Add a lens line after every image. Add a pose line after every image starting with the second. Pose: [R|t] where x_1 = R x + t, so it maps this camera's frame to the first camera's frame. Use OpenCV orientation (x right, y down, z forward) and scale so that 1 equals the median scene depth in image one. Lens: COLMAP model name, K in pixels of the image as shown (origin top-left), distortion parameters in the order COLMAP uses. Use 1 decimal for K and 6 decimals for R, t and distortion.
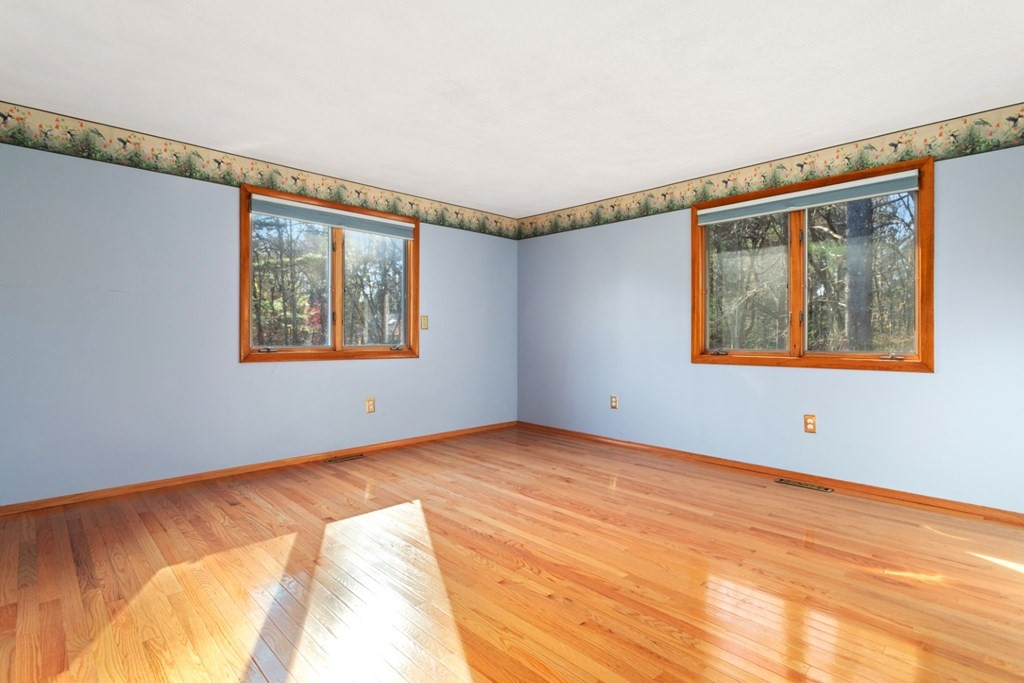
lens RADIAL K [[493.3, 0, 518.3], [0, 493.3, 343.2], [0, 0, 1]] dist [0.001435, 0.001673]
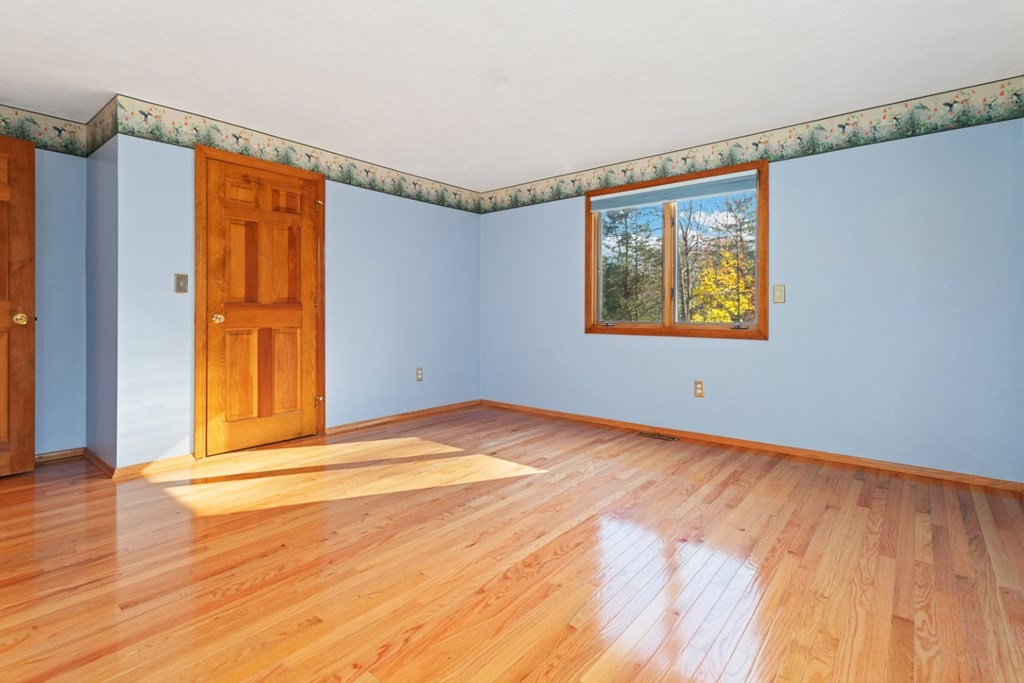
lens RADIAL K [[493.3, 0, 519.1], [0, 493.3, 314.9], [0, 0, 1]] dist [0.001435, 0.001673]
pose [[0.107756, 0.000695, -0.994177, 0.706400], [-0.017445, 0.999847, -0.001192, -0.002984], [0.994024, 0.017472, 0.107752, 0.725100]]
